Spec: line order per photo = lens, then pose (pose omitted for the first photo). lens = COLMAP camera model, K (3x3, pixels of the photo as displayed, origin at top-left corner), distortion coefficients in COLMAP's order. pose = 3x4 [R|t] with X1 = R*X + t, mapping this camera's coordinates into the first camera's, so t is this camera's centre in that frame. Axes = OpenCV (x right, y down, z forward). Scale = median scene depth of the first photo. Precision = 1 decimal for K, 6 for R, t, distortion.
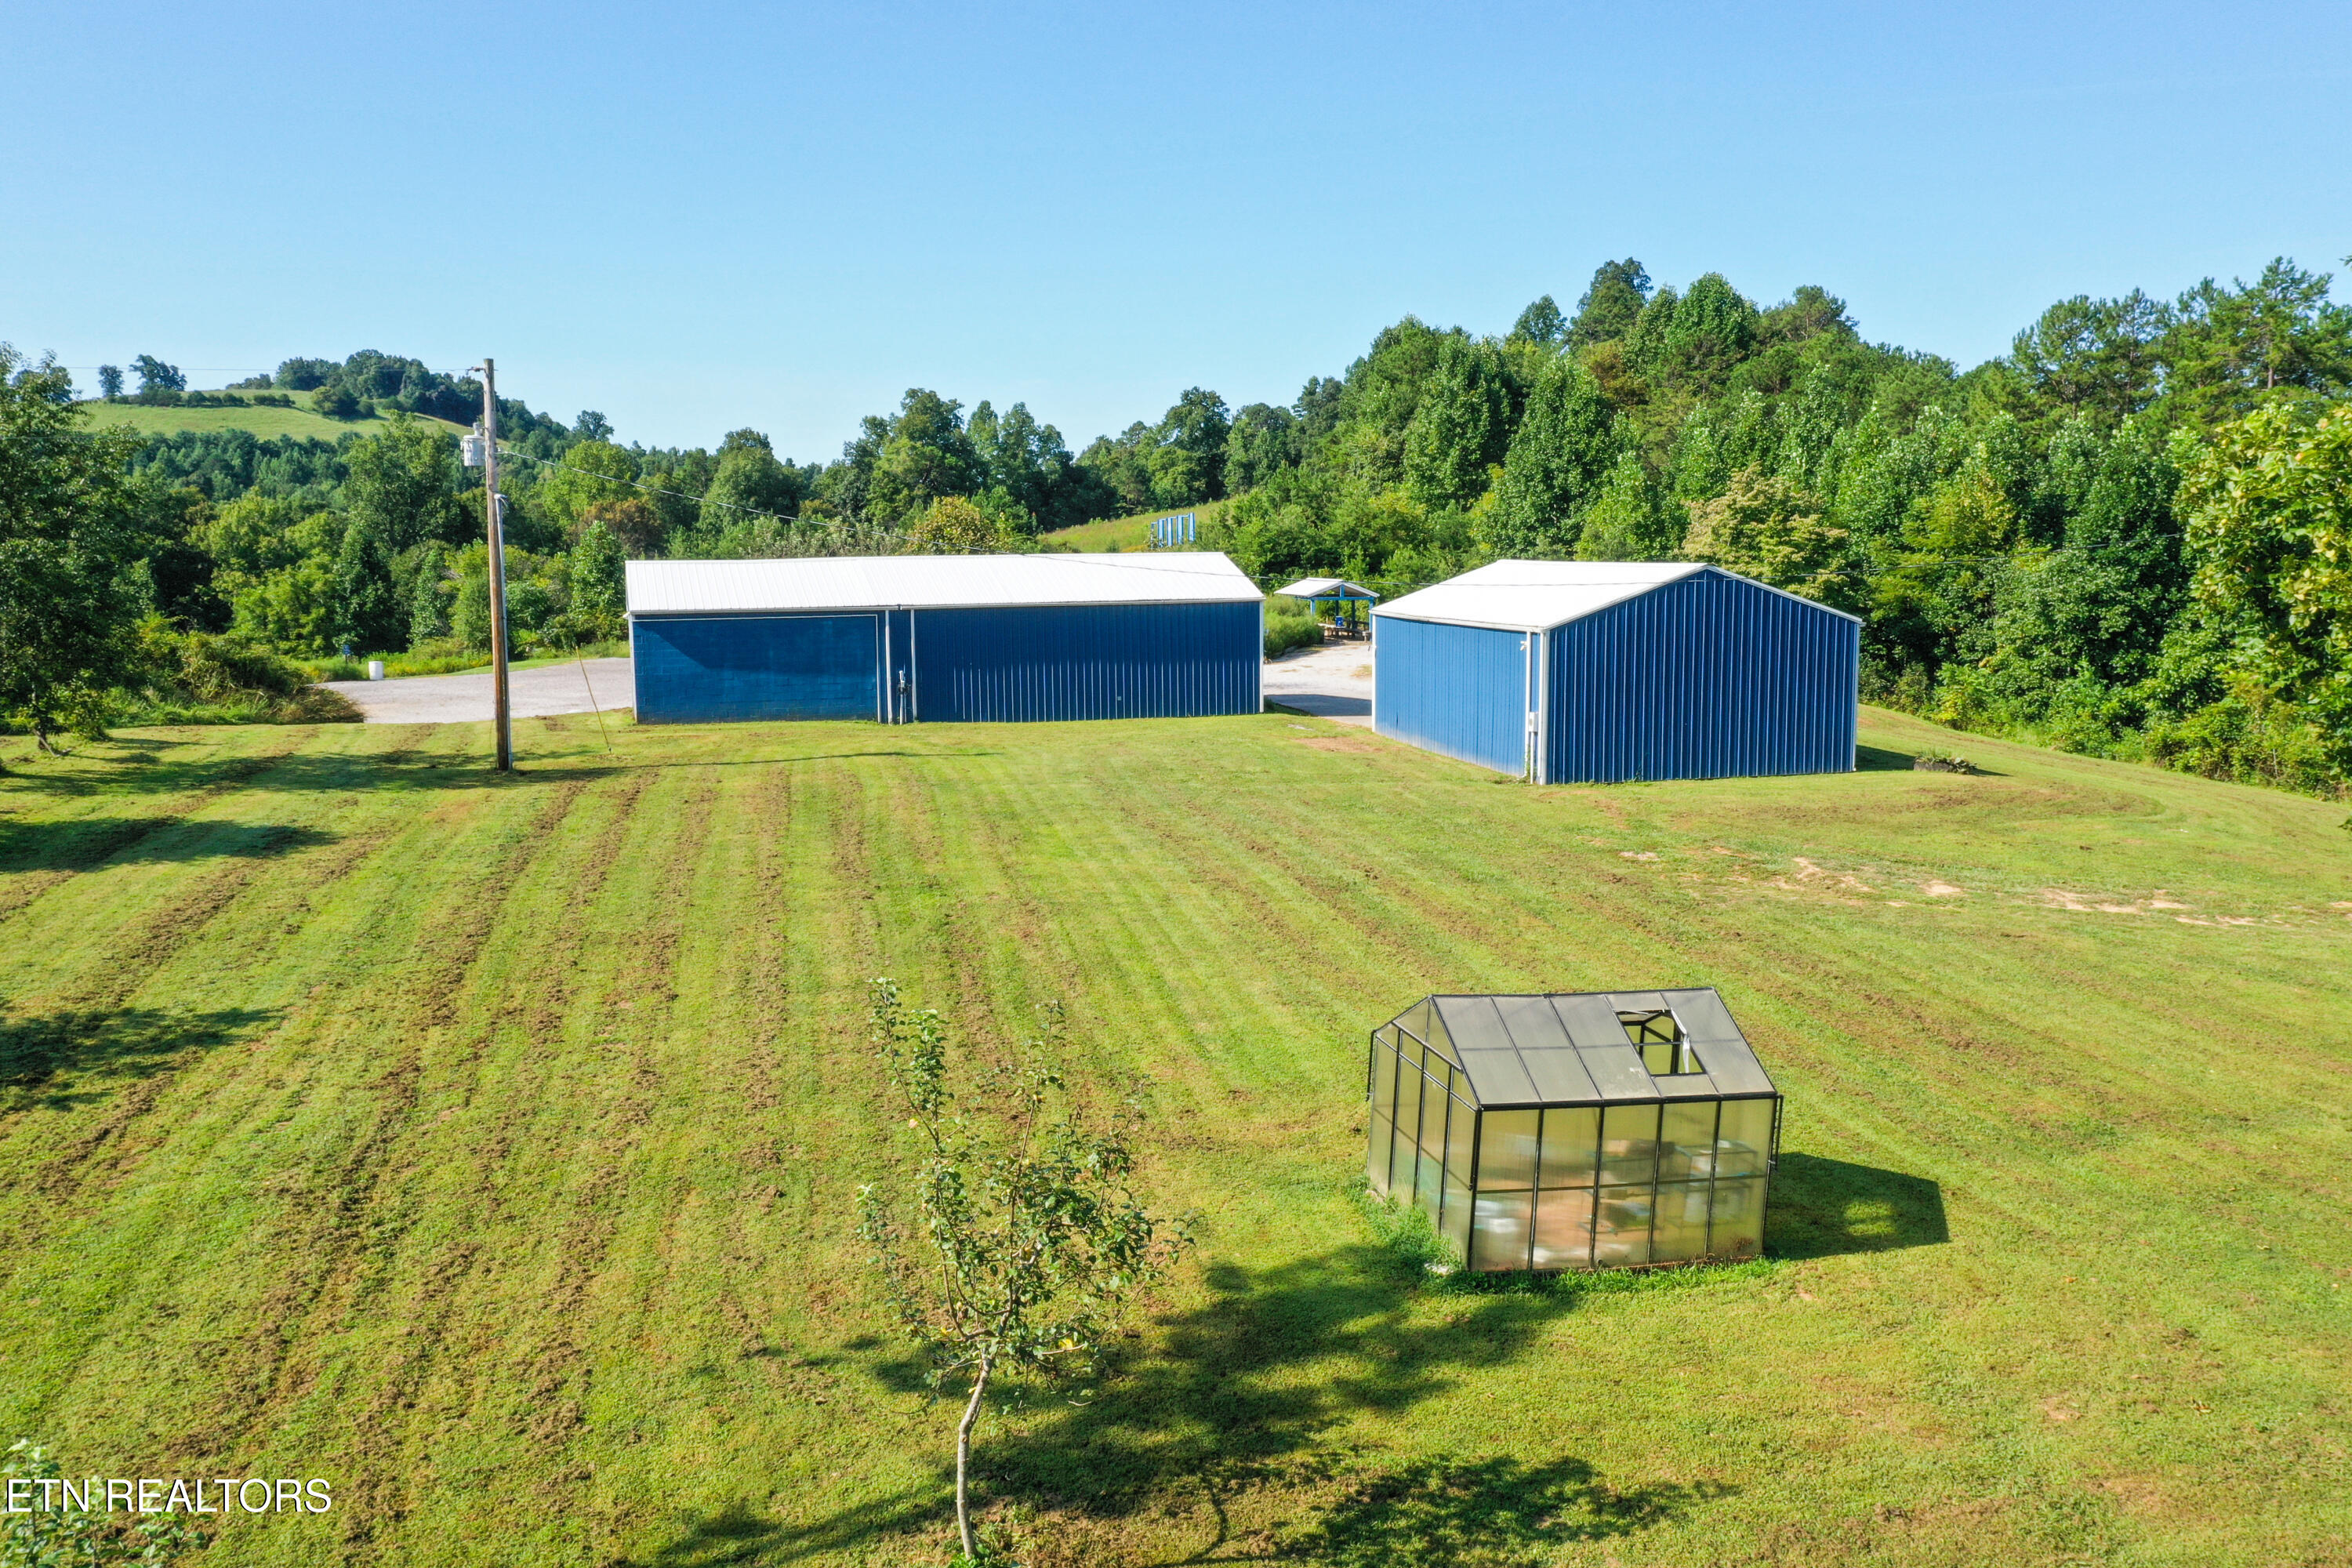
lens RADIAL K [[1853.2, 0, 1181.4], [0, 1853.2, 777.8], [0, 0, 1]] dist [-0.004525, 0.000674]
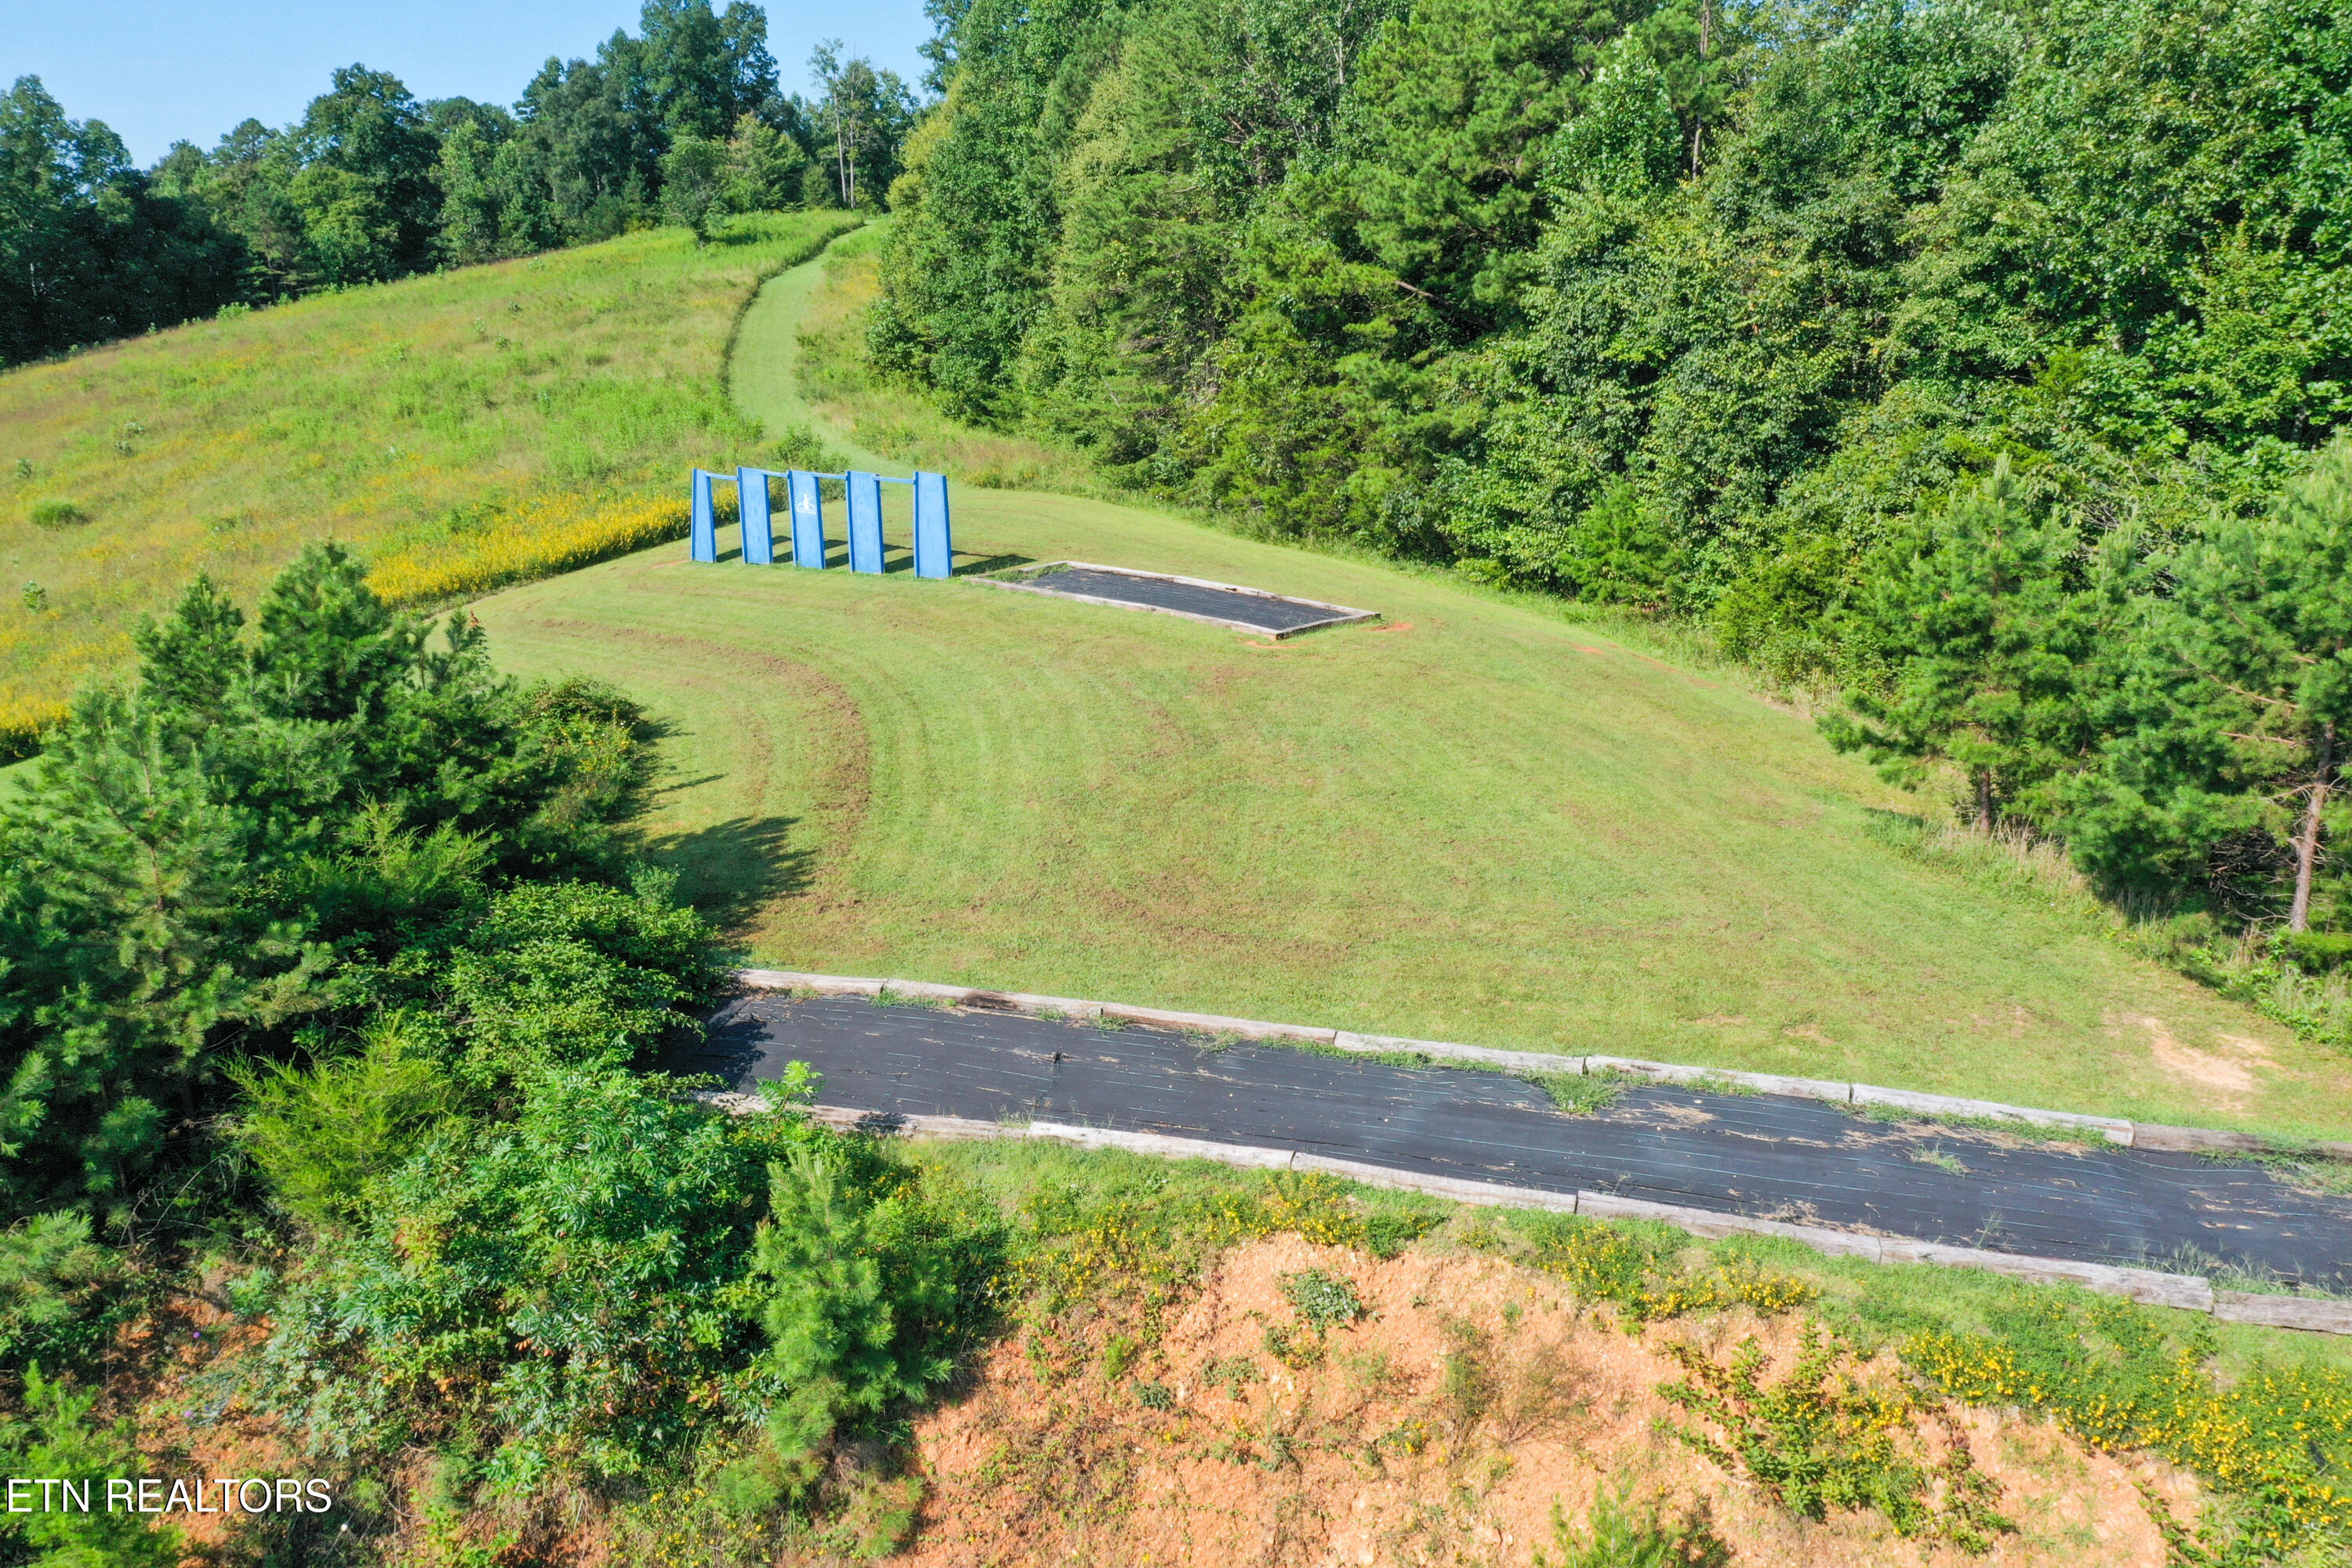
lens RADIAL K [[1853.2, 0, 1176.7], [0, 1853.2, 784.2], [0, 0, 1]] dist [-0.004525, 0.000674]
pose [[0.894917, -0.114091, 0.431401, -0.043534], [0.049489, 0.986175, 0.158146, -0.066547], [-0.443479, -0.120178, 0.888191, 0.343403]]
